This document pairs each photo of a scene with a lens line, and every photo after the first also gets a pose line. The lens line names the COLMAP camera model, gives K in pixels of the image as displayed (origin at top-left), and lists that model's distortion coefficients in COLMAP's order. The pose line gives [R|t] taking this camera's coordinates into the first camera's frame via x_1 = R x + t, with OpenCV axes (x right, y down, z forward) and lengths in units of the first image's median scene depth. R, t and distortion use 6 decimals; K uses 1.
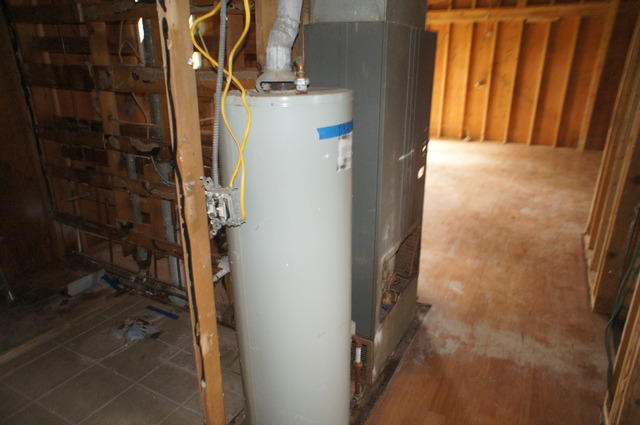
lens RADIAL K [[432.4, 0, 320.2], [0, 432.4, 215.4], [0, 0, 1]] dist [-0.073400, 0.102543]
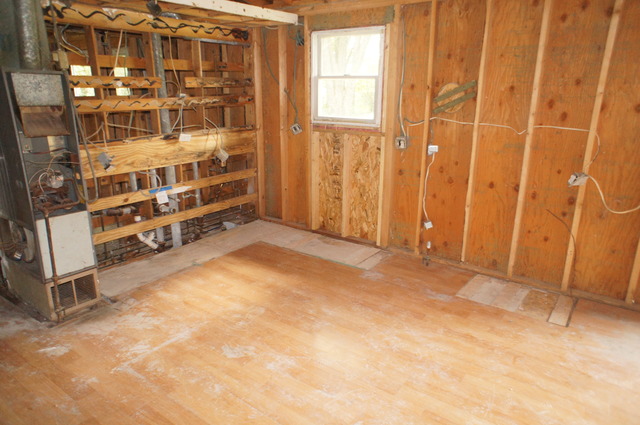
lens RADIAL K [[432.4, 0, 320.2], [0, 432.4, 215.4], [0, 0, 1]] dist [-0.073400, 0.102543]
pose [[-0.134158, 0.282759, -0.949763, 0.423783], [-0.348714, 0.883655, 0.312335, -0.227889], [0.927578, 0.373098, -0.019947, 0.605580]]
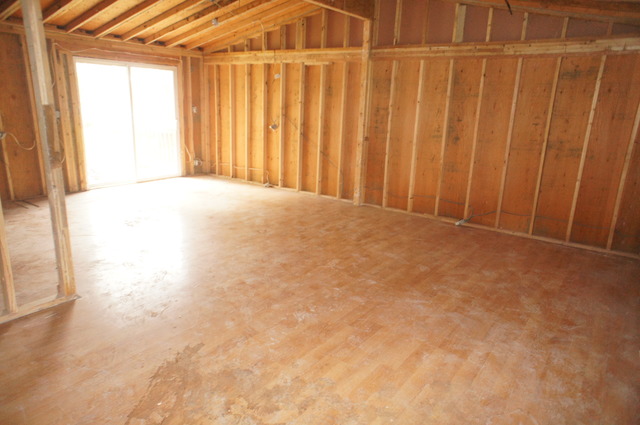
lens RADIAL K [[432.4, 0, 320.2], [0, 432.4, 215.4], [0, 0, 1]] dist [-0.073400, 0.102543]
pose [[0.990795, 0.071975, -0.114650, 0.664291], [-0.082364, 0.992655, -0.088616, -0.042552], [0.107429, 0.097243, 0.989446, 0.101204]]
